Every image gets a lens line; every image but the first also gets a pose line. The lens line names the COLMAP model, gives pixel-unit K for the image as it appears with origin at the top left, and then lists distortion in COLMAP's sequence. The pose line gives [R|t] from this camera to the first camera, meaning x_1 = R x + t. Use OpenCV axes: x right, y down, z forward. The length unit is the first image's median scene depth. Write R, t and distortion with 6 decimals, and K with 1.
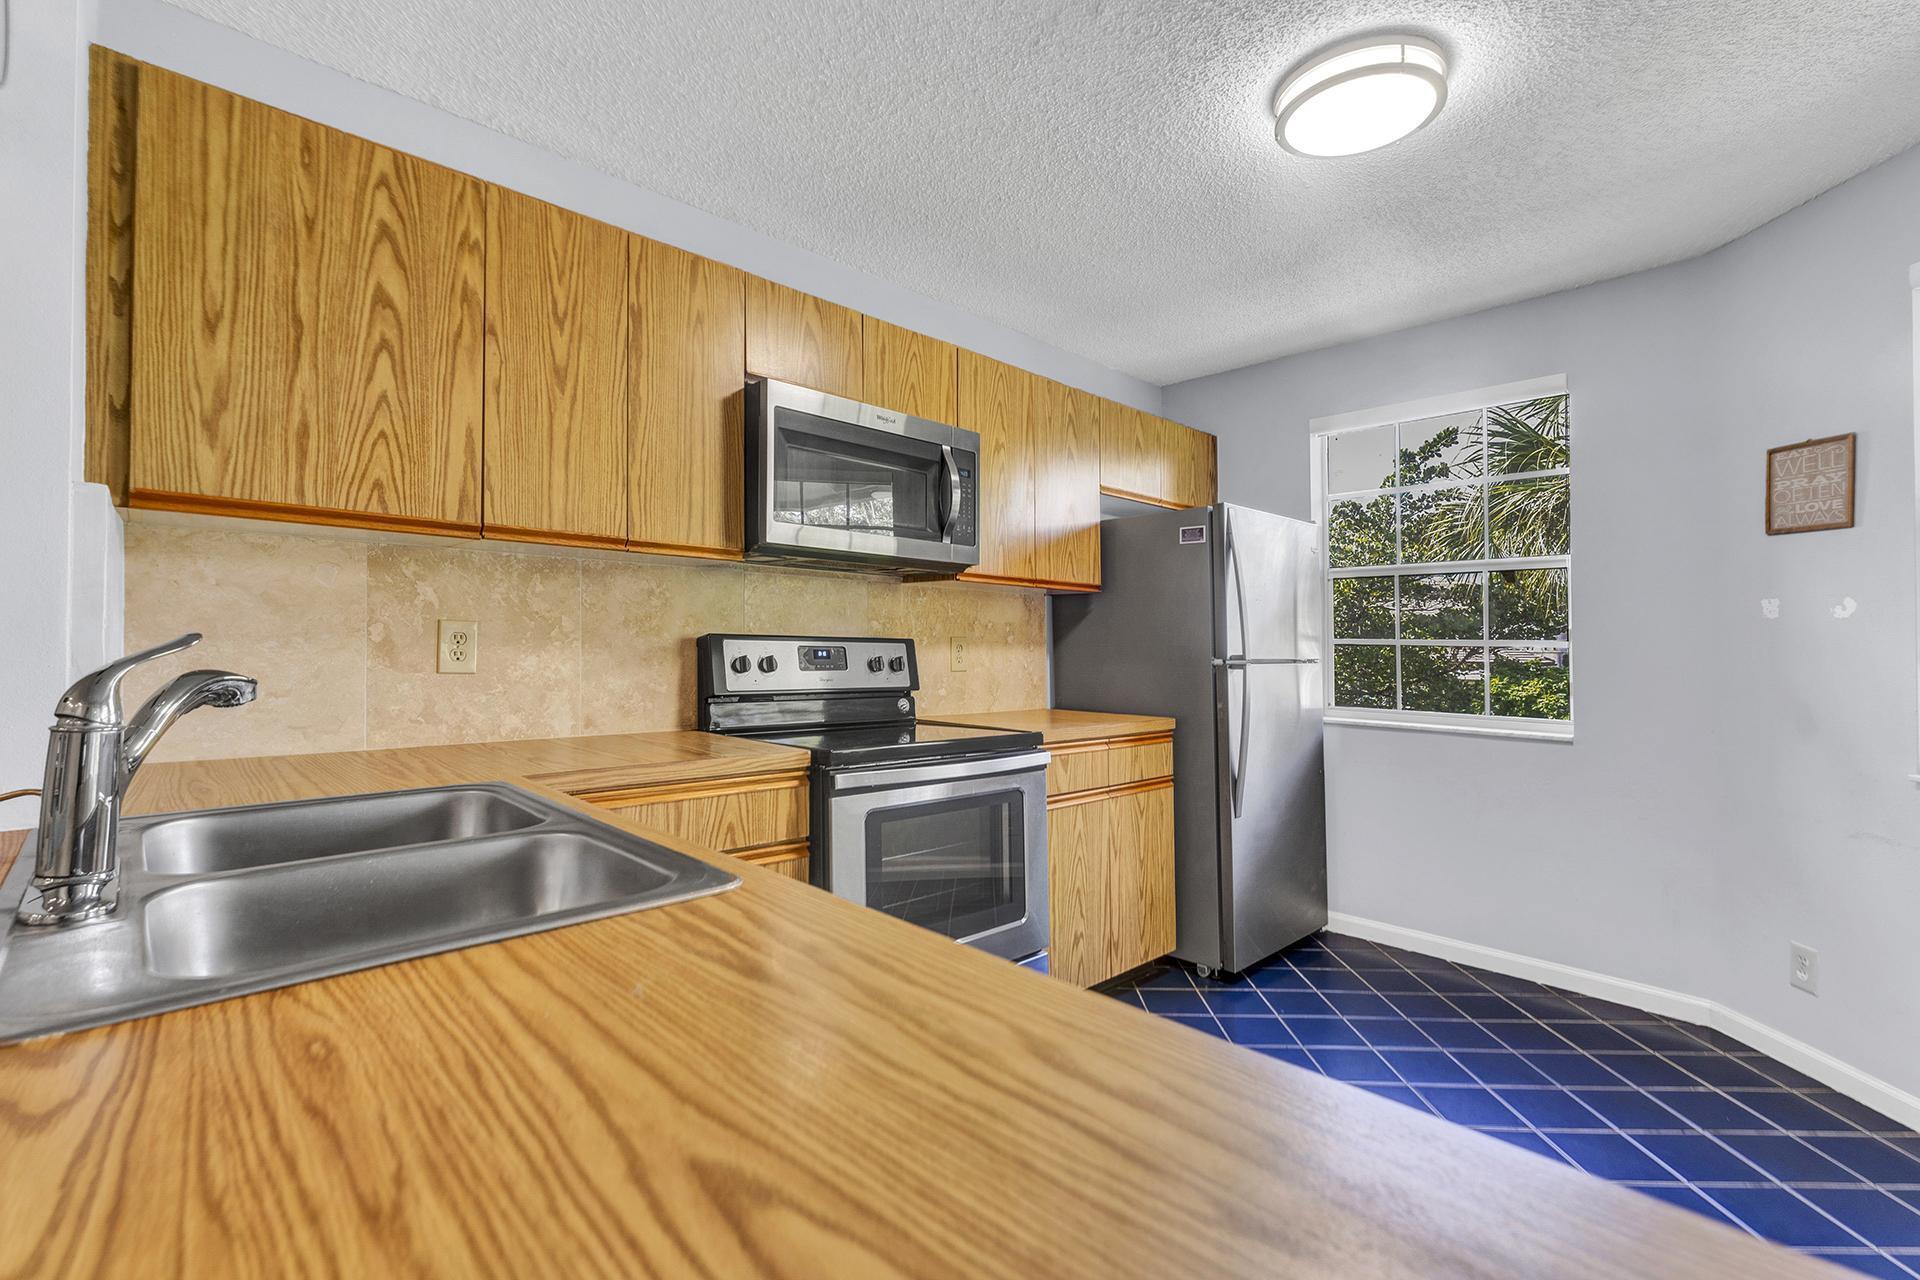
lens RADIAL K [[865.5, 0, 971.4], [0, 865.5, 616.6], [0, 0, 1]] dist [0.002450, -0.001982]
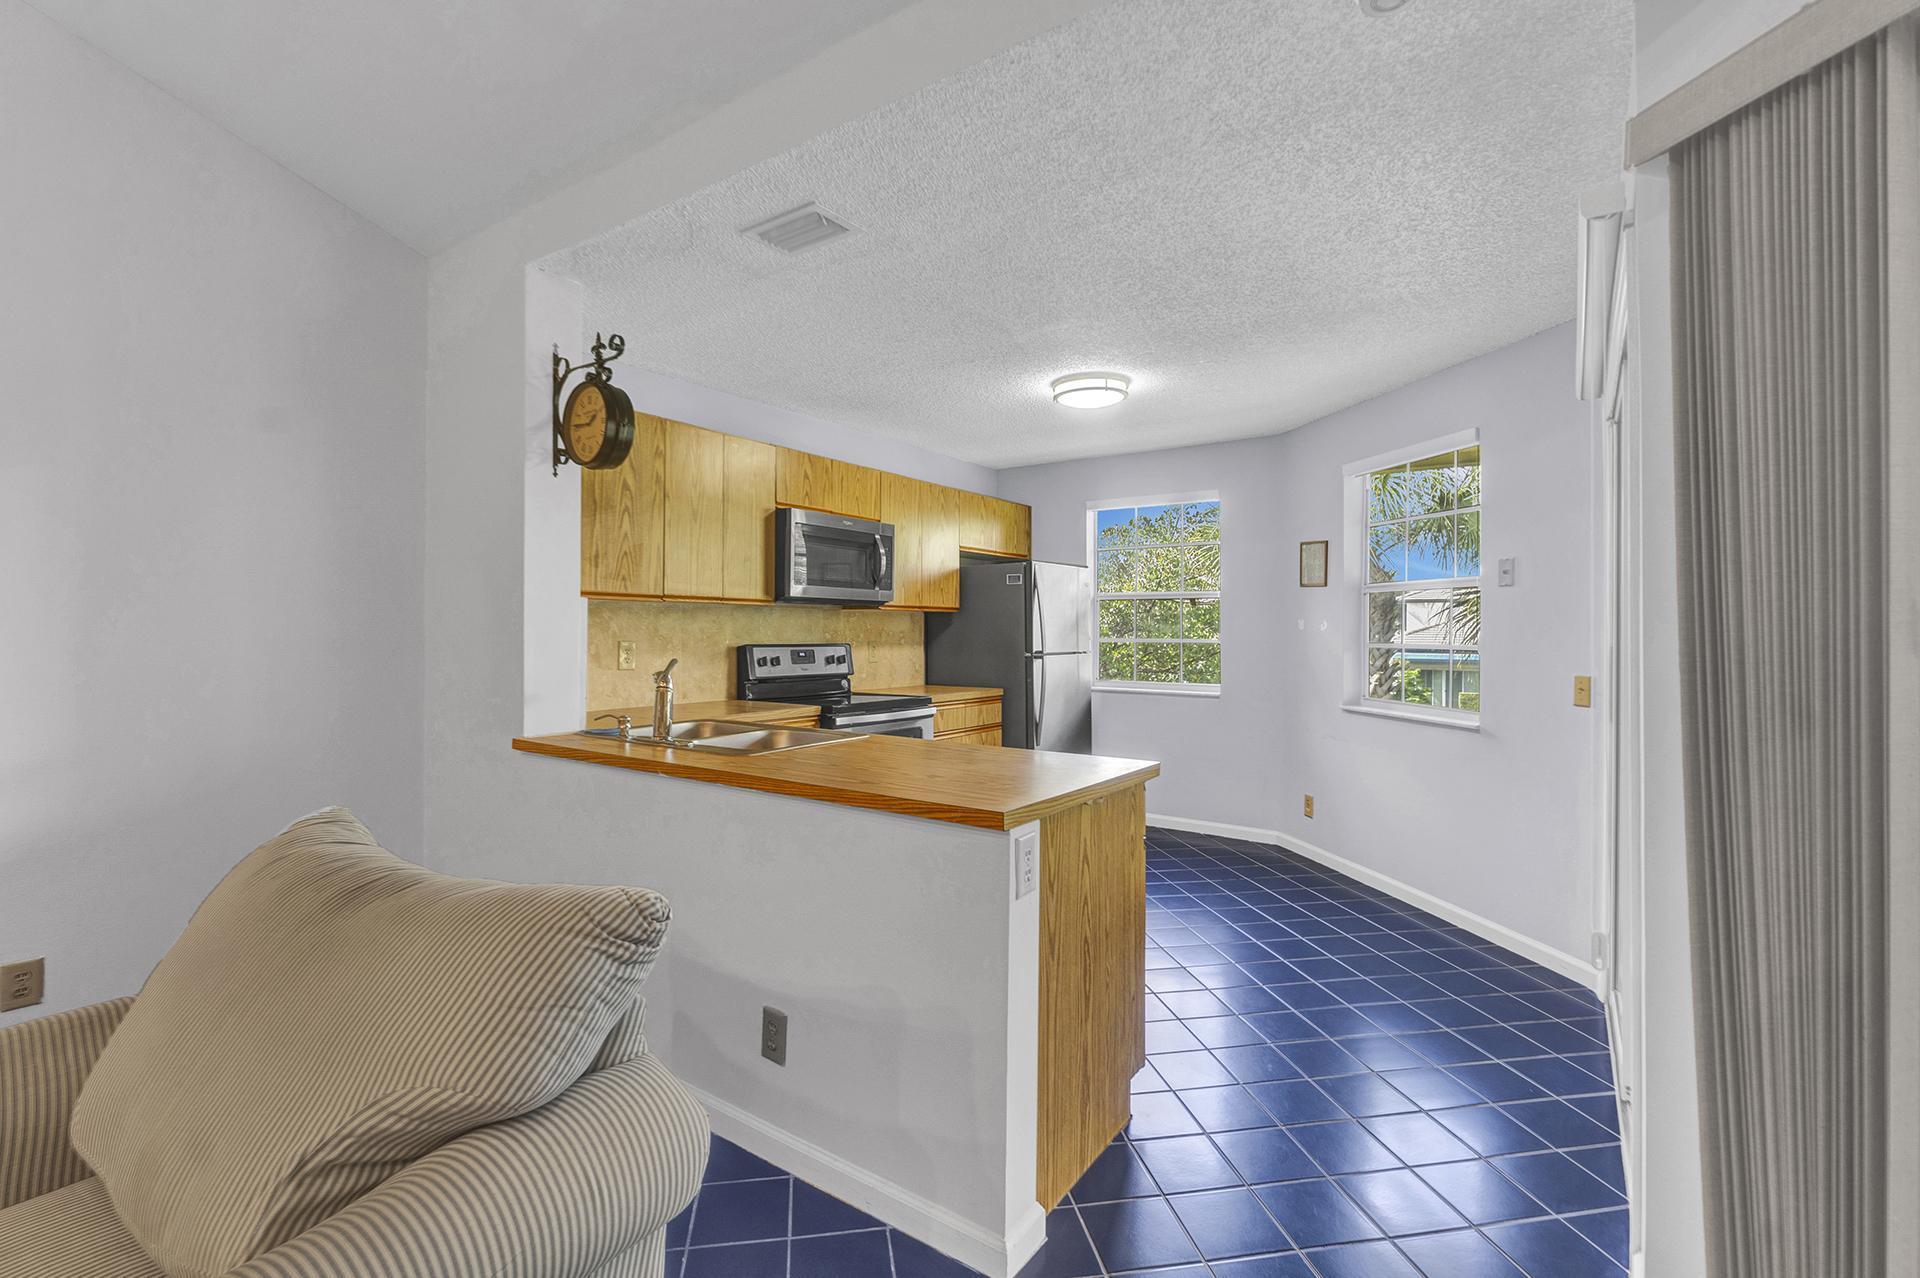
lens RADIAL K [[865.5, 0, 975.3], [0, 865.5, 604.4], [0, 0, 1]] dist [0.002450, -0.001982]
pose [[0.980094, -0.001525, 0.198528, -0.182997], [0.000357, 0.999982, 0.005919, -0.067237], [-0.198533, -0.005730, 0.980077, -0.762675]]
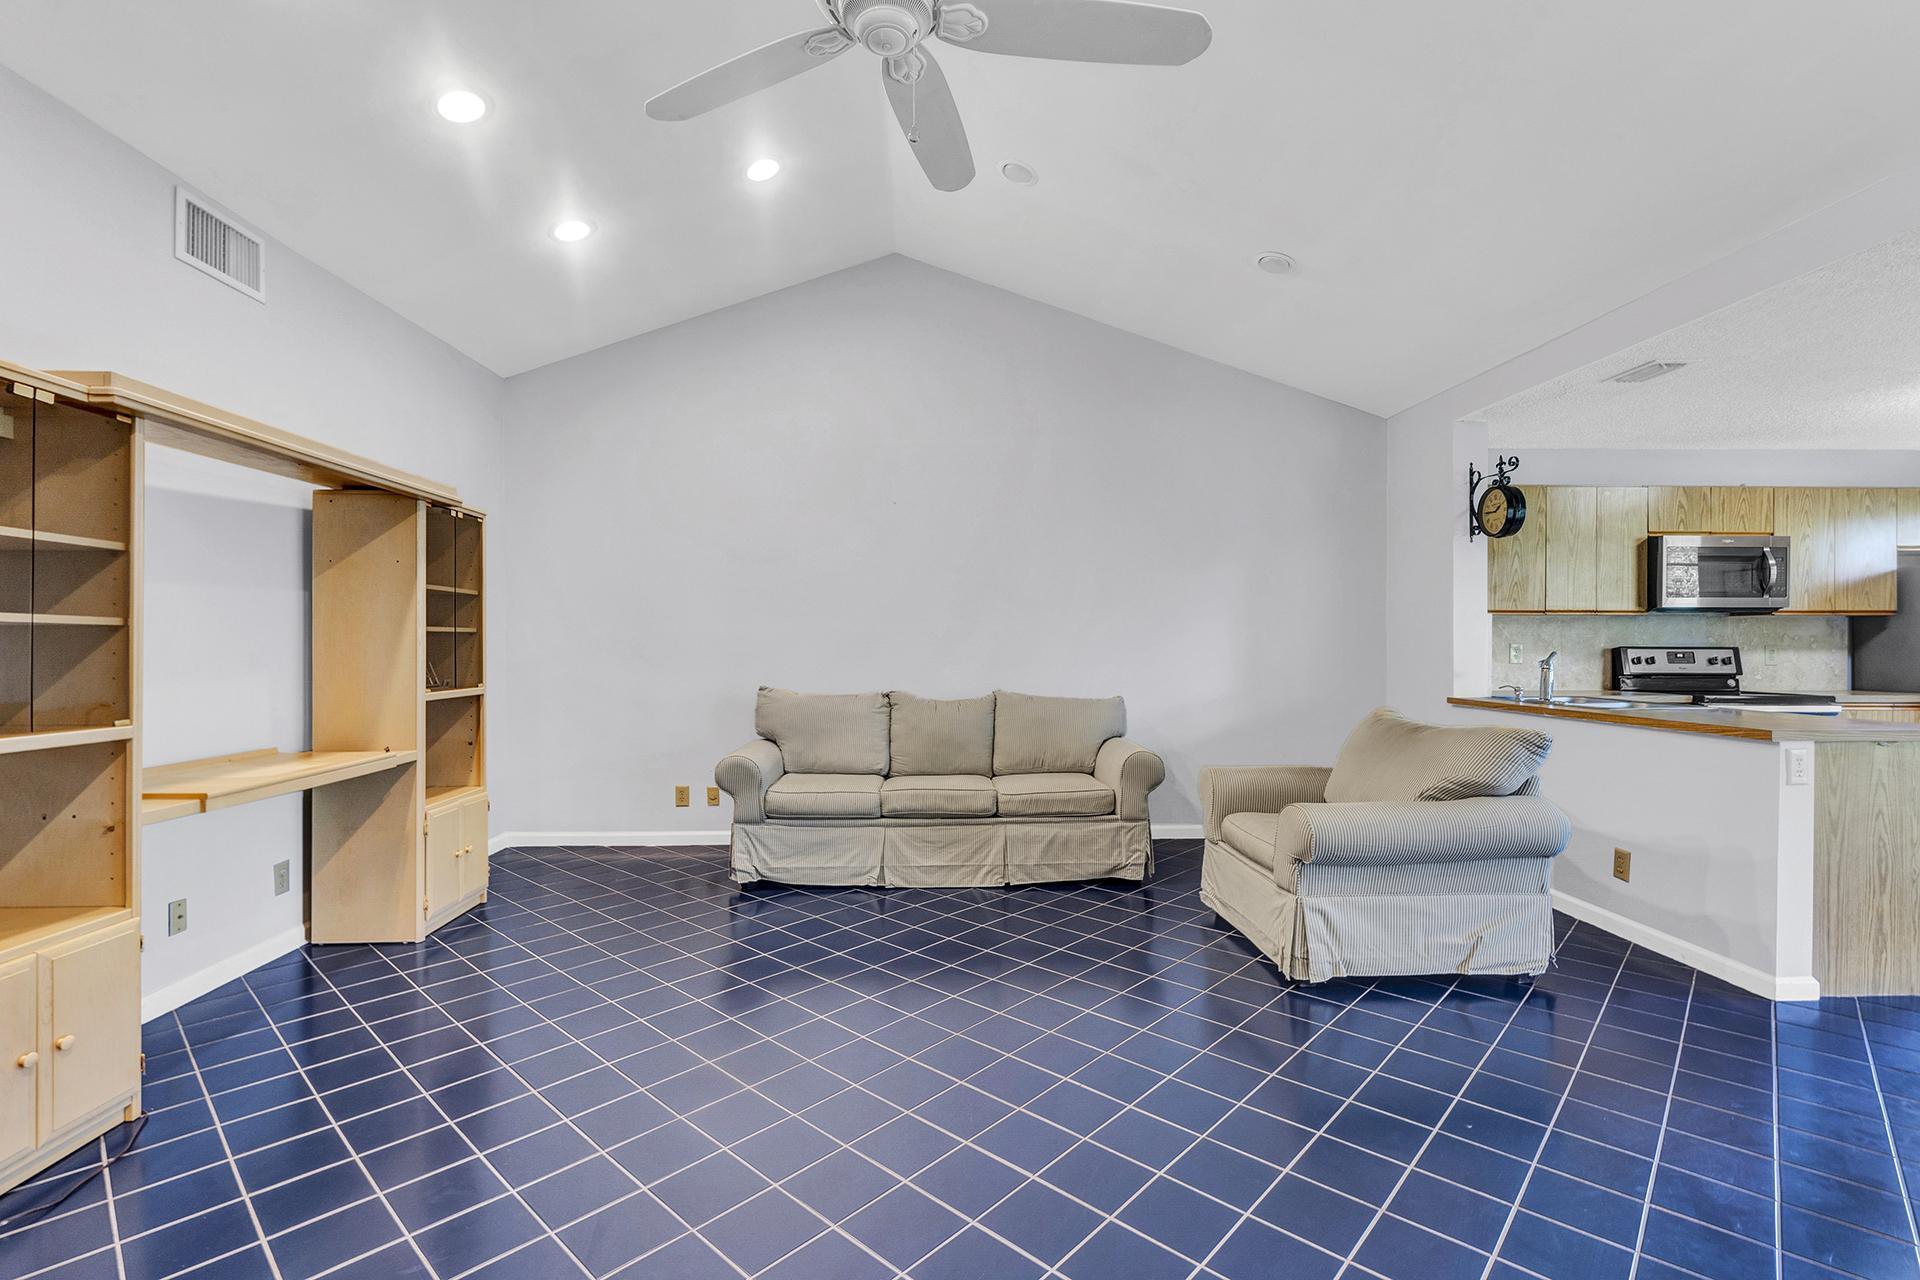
lens RADIAL K [[865.5, 0, 939.8], [0, 865.5, 660.7], [0, 0, 1]] dist [0.002450, -0.001982]
pose [[0.730248, 0.001098, -0.683181, -0.055964], [0.033078, 0.998769, 0.036962, -0.078506], [0.682381, -0.049590, 0.729313, -1.696822]]
